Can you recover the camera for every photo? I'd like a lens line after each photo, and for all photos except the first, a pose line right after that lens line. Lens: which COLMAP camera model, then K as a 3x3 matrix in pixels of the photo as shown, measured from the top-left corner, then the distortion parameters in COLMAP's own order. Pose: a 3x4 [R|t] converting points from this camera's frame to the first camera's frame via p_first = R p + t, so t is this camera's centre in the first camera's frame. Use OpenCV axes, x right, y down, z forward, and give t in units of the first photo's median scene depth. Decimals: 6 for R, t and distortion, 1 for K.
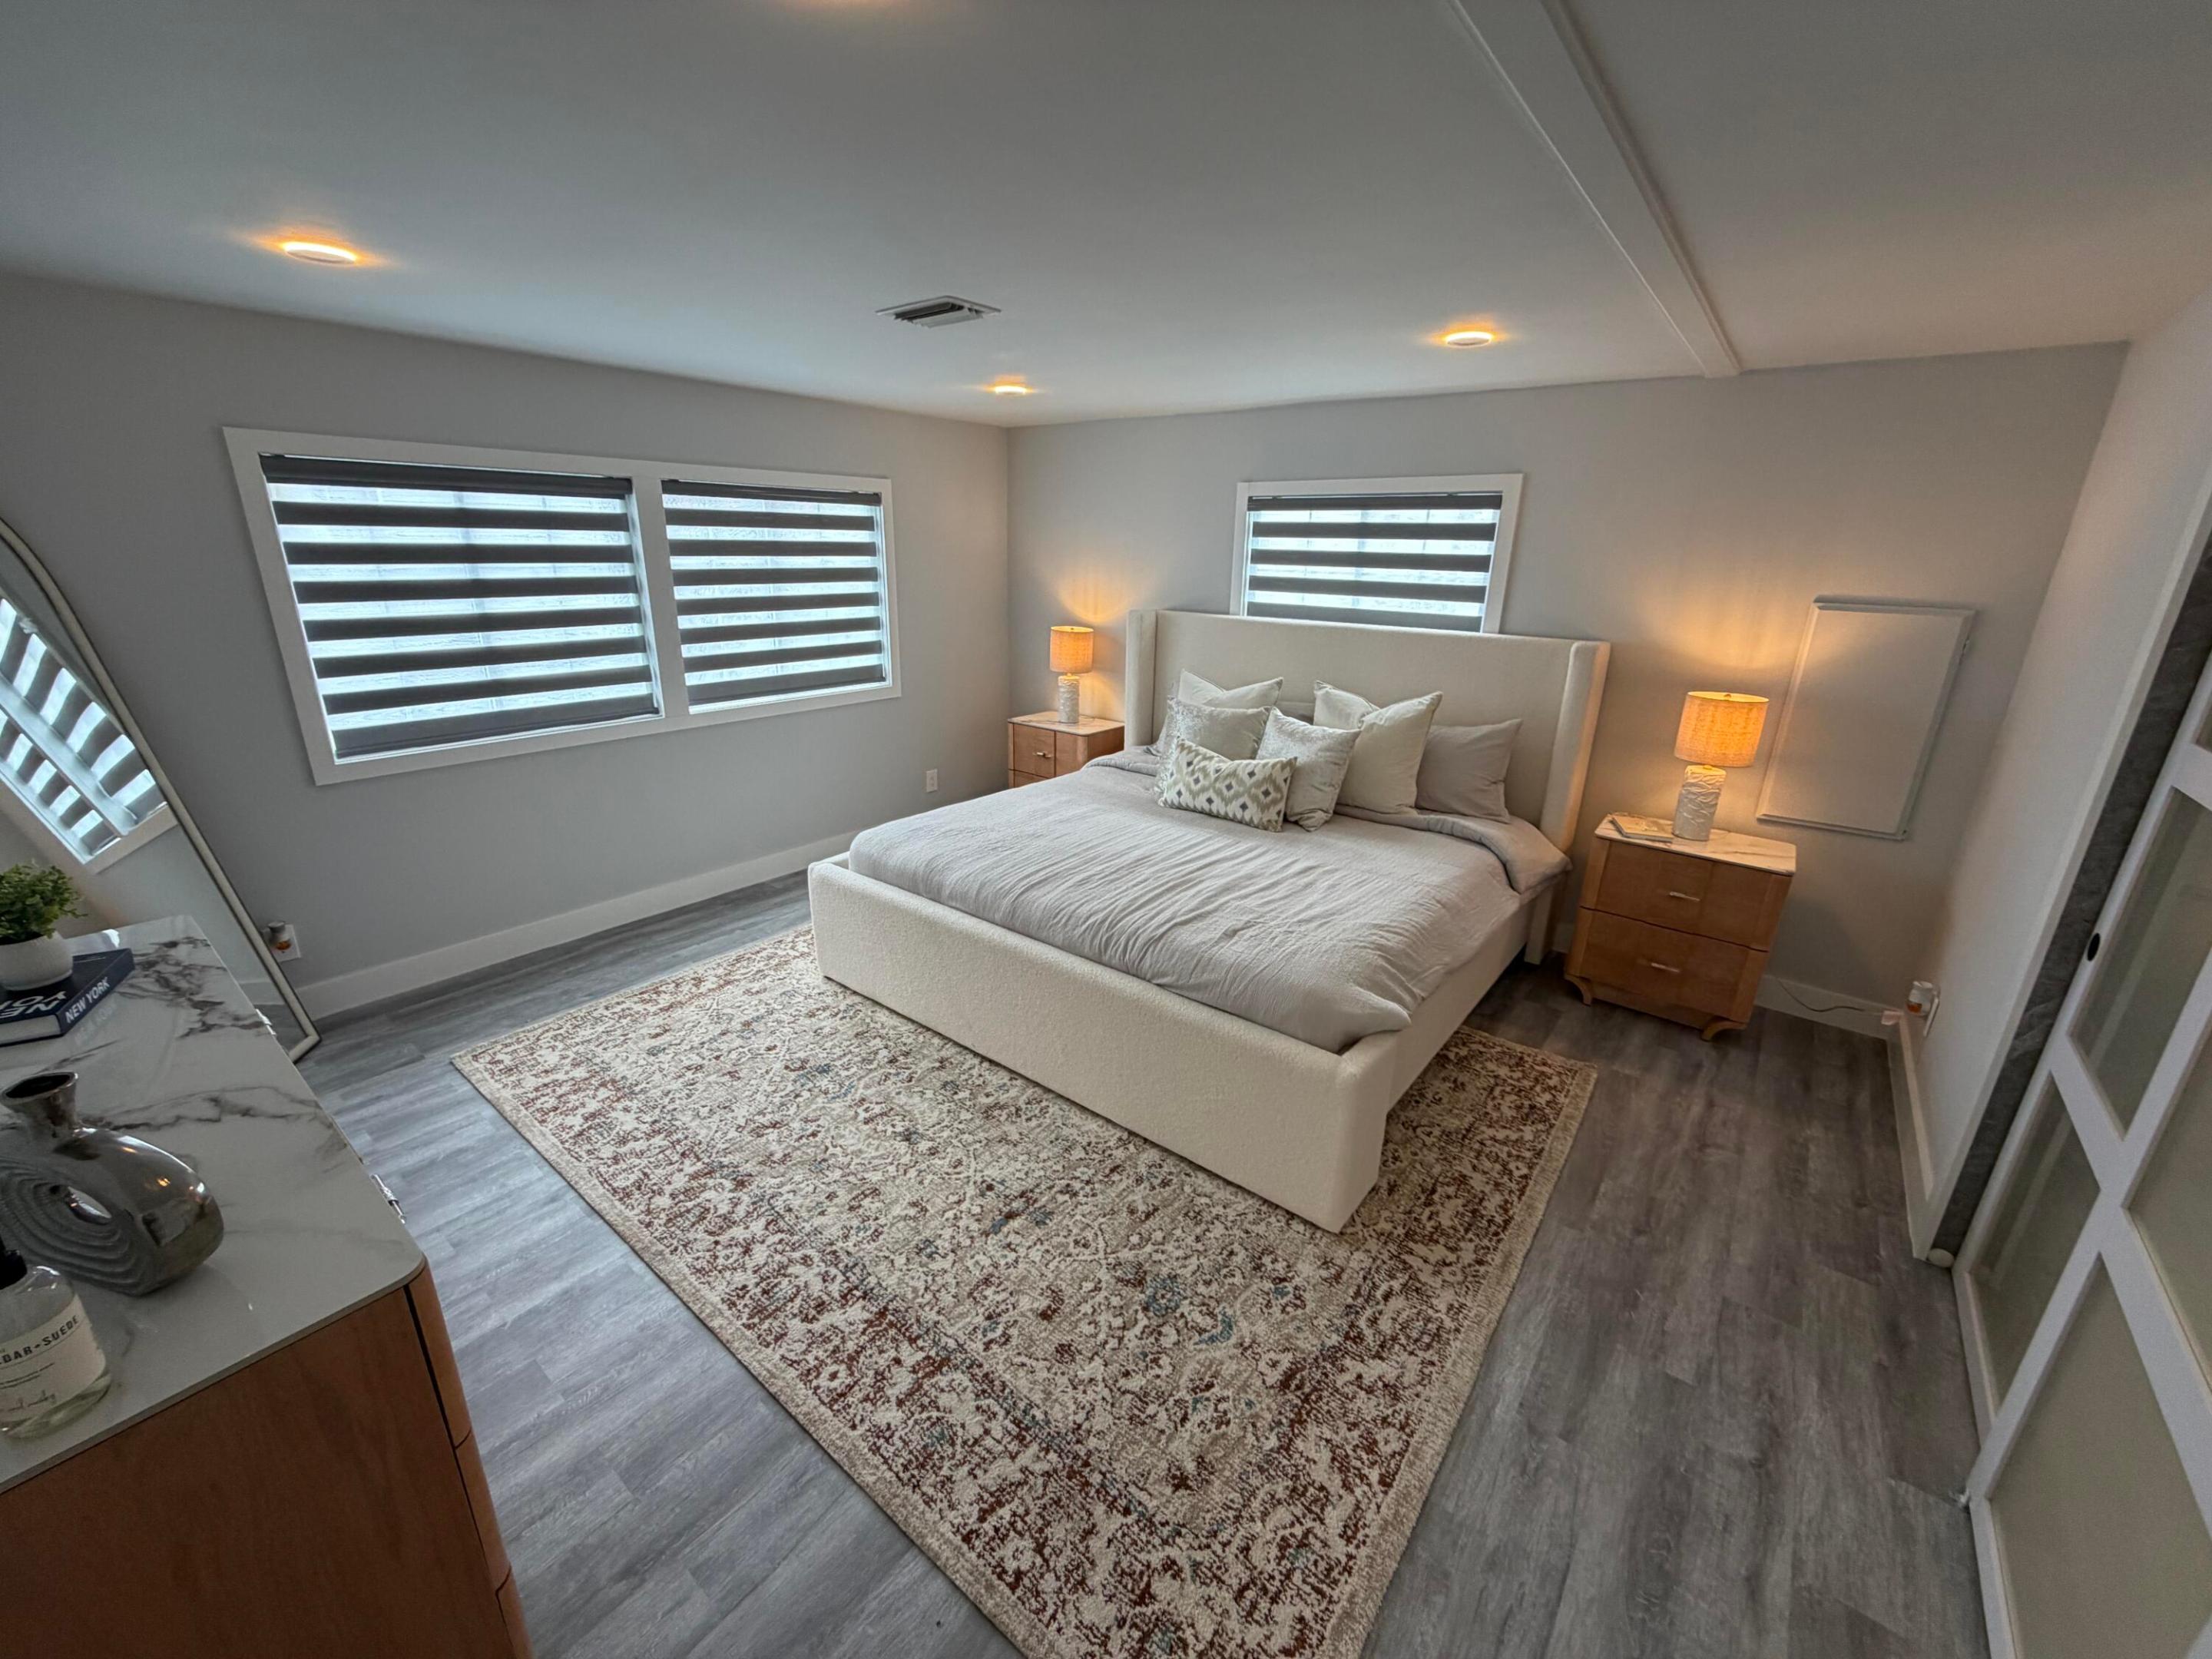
lens RADIAL K [[881.6, 0, 1099.4], [0, 881.6, 829.9], [0, 0, 1]] dist [-0.000657, -0.000209]
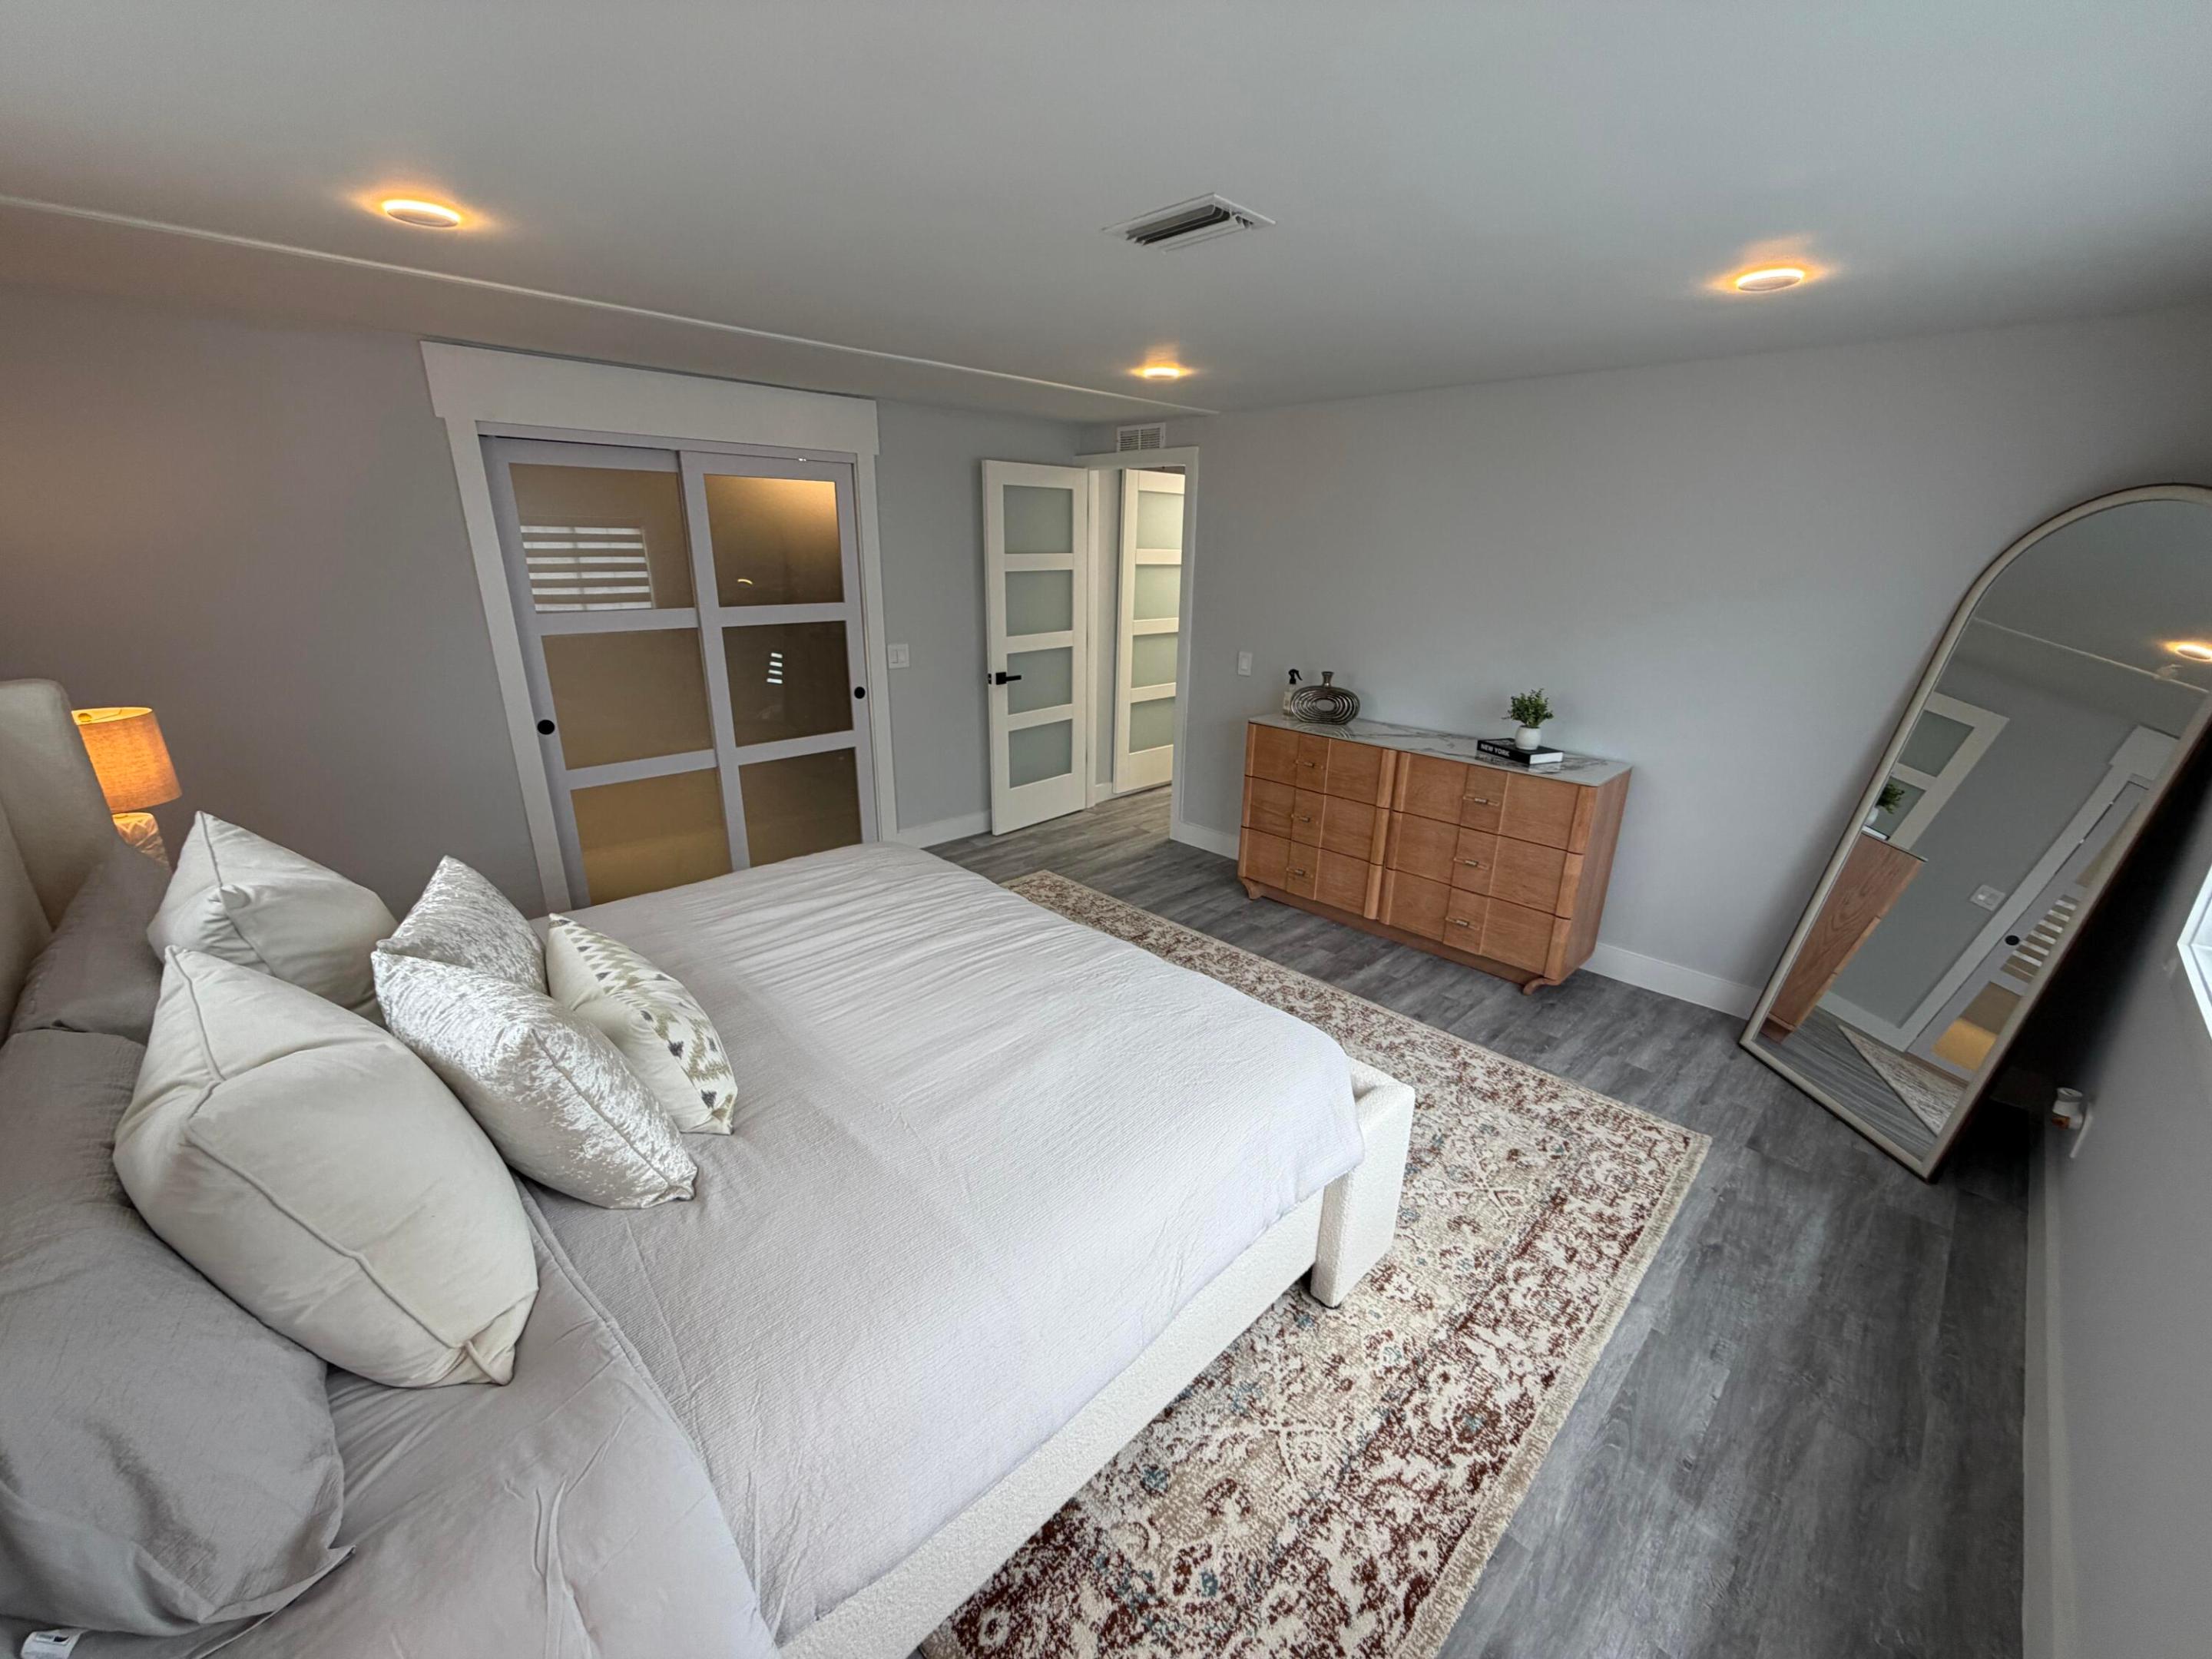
lens RADIAL K [[876.5, 0, 1098.2], [0, 876.5, 828.0], [0, 0, 1]] dist [-0.000433, -0.000065]
pose [[-0.991279, -0.072113, 0.110302, -0.242367], [0.006924, 0.807339, 0.590047, -0.658657], [-0.131601, 0.585665, -0.799799, 2.014077]]
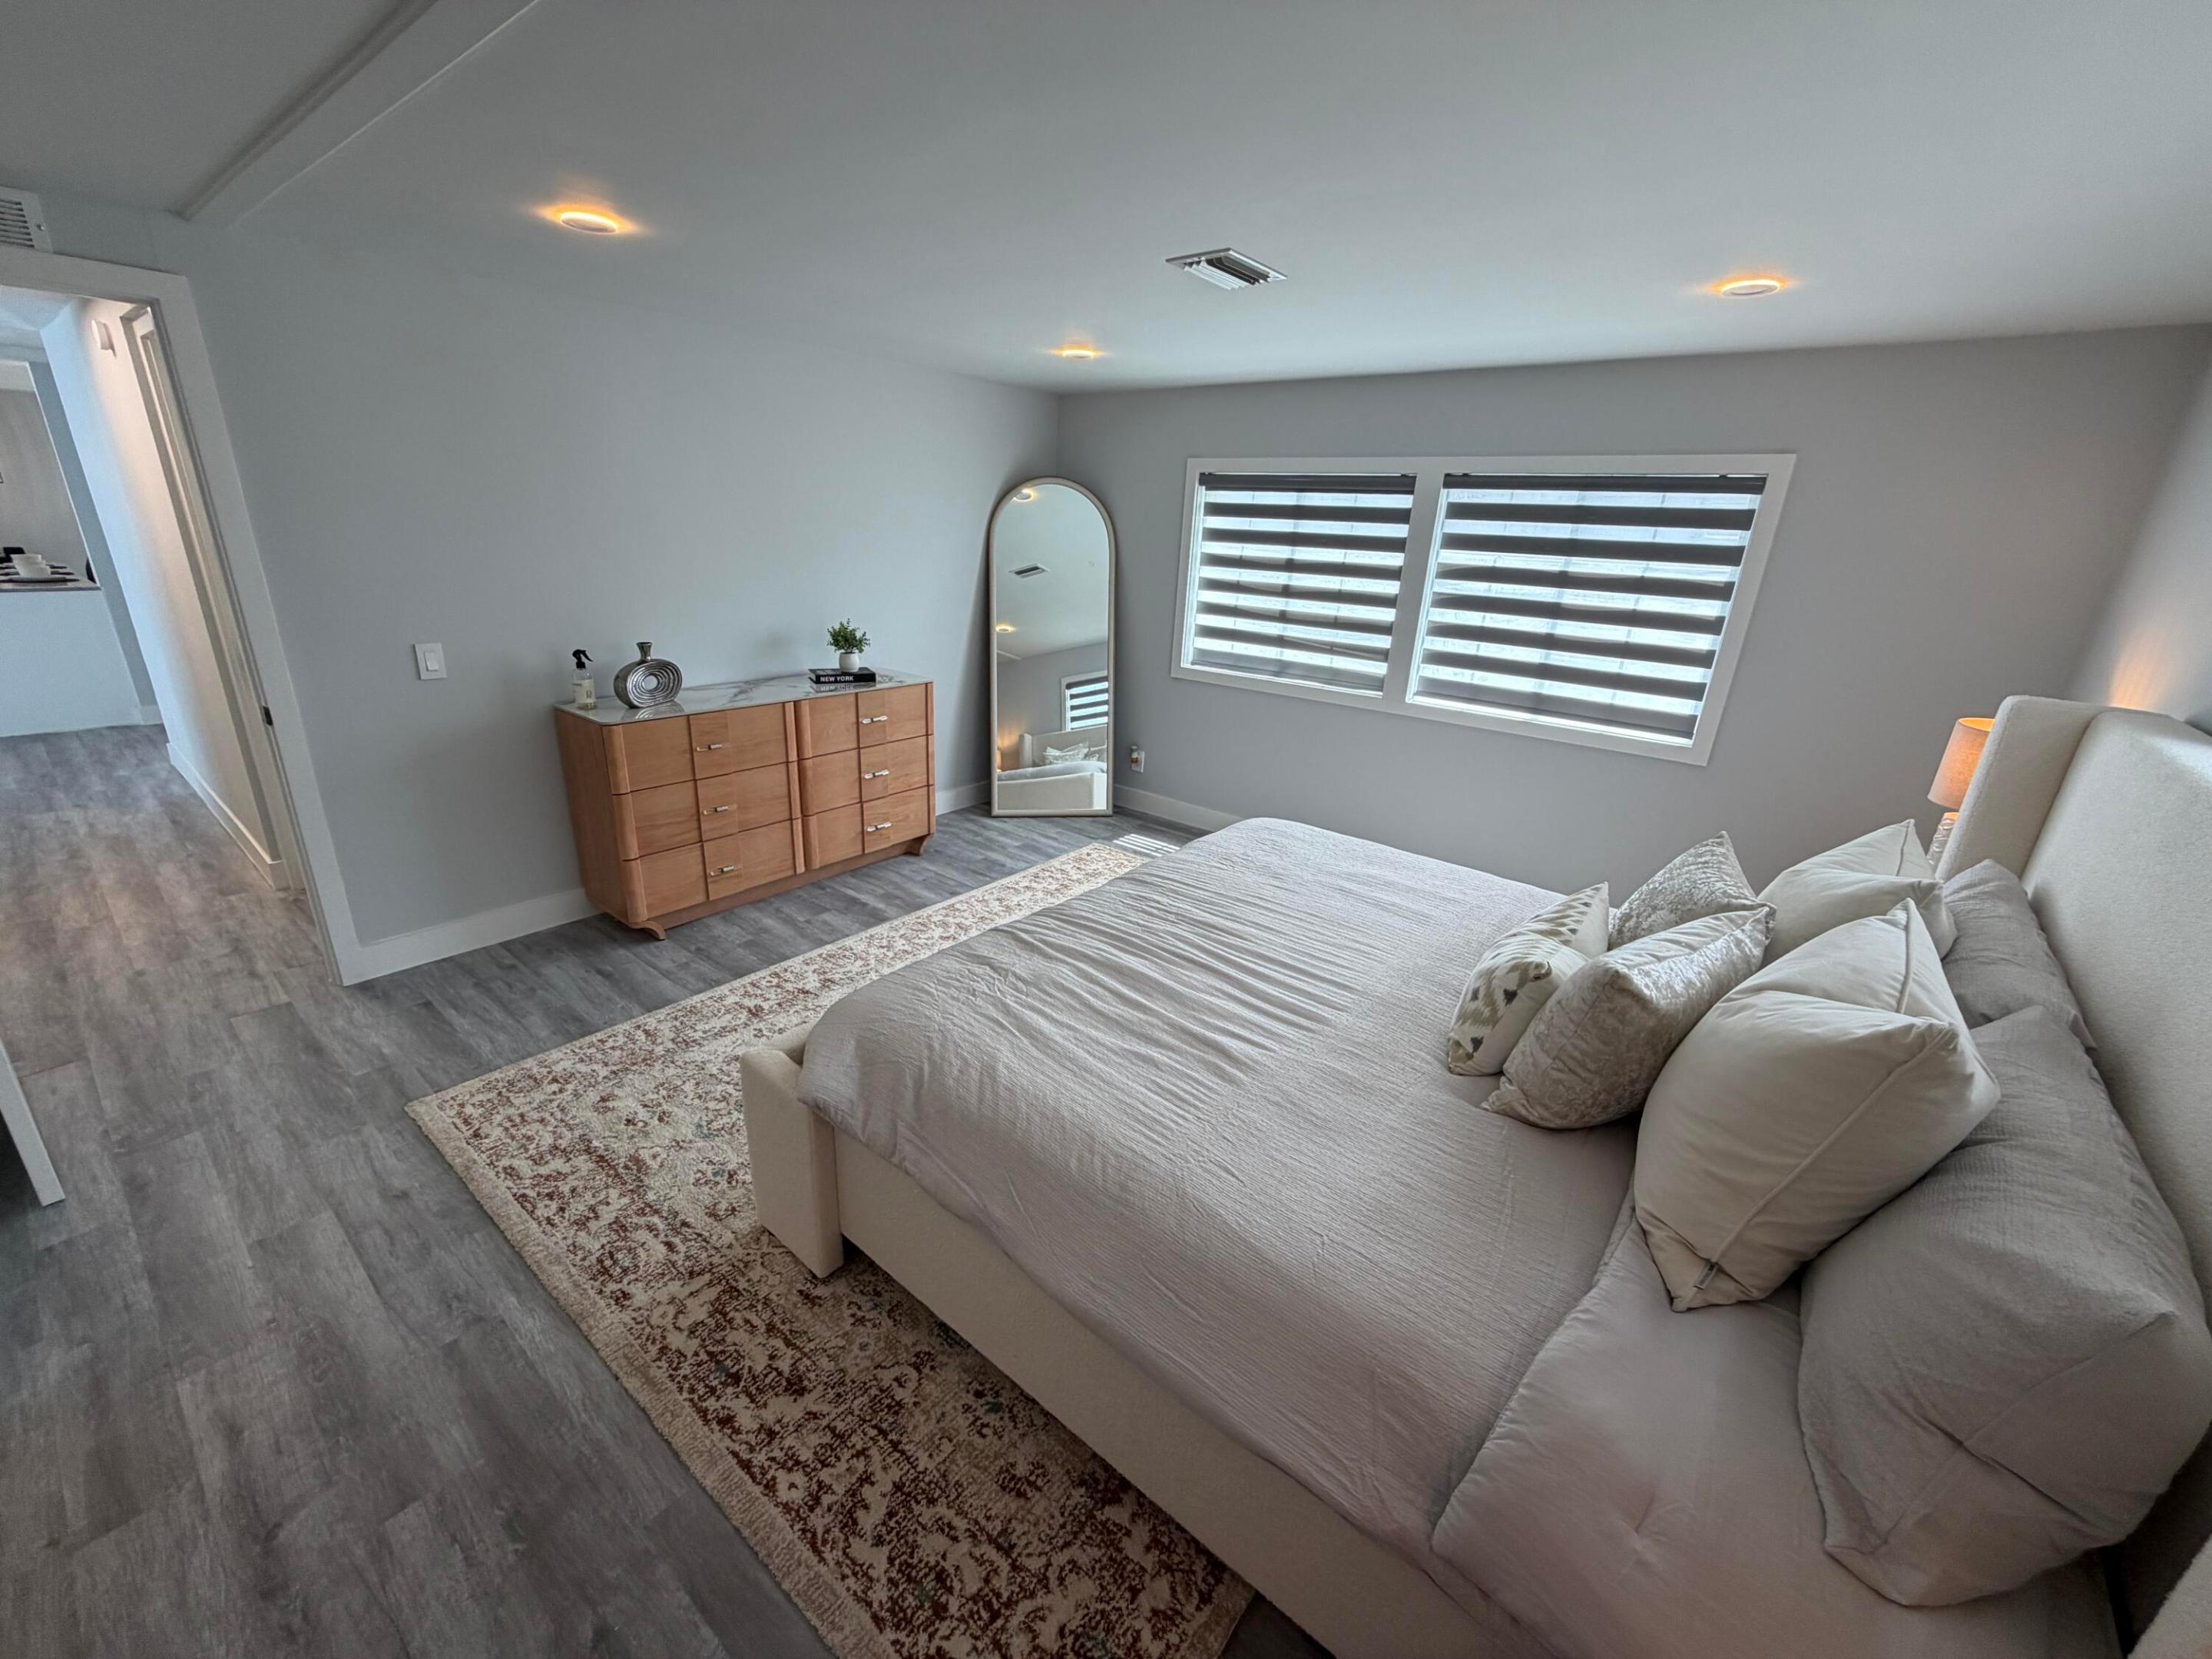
lens RADIAL K [[881.6, 0, 1099.4], [0, 881.6, 829.9], [0, 0, 1]] dist [-0.000657, -0.000209]
pose [[-0.009627, 0.312699, -0.949803, 0.977609], [-0.354496, 0.887089, 0.295645, -0.303106], [0.935008, 0.339547, 0.102311, 1.046992]]
